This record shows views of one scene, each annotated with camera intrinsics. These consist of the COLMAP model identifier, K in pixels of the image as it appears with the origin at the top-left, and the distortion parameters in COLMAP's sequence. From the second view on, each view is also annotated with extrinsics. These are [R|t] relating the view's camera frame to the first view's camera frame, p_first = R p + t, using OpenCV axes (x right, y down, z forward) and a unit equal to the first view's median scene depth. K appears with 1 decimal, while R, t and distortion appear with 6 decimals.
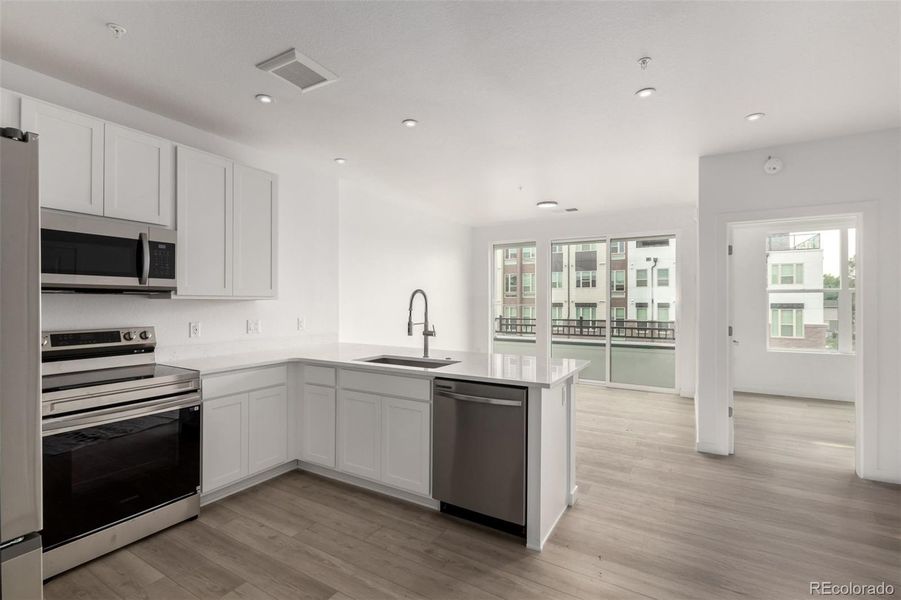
lens RADIAL K [[422.1, 0, 453.9], [0, 422.1, 300.4], [0, 0, 1]] dist [0.001219, 0.000073]
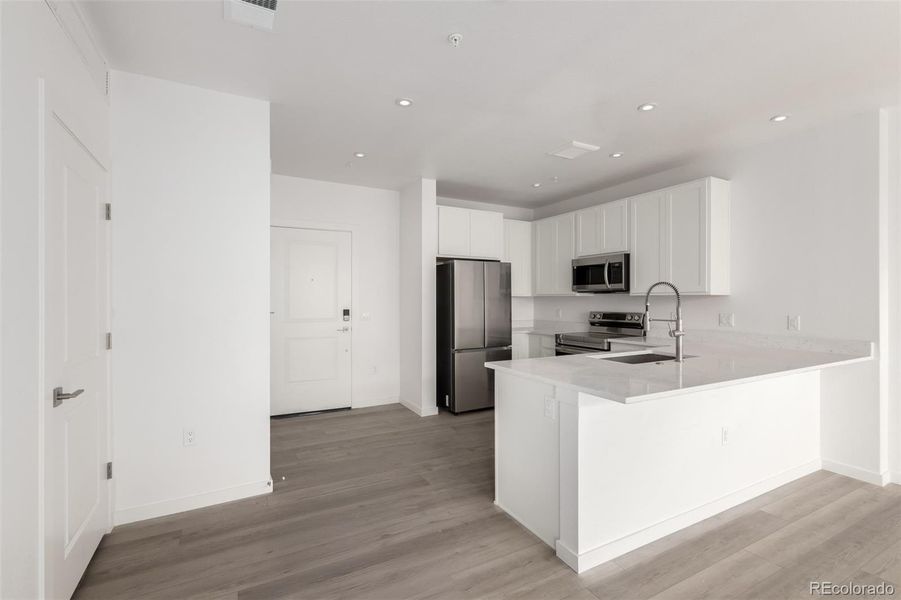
lens RADIAL K [[422.1, 0, 451.8], [0, 422.1, 299.3], [0, 0, 1]] dist [0.001219, 0.000073]
pose [[-0.503369, -0.005042, -0.864057, 1.070753], [-0.001112, 0.999986, -0.005188, 0.020041], [0.864071, -0.001651, -0.503368, 1.234157]]
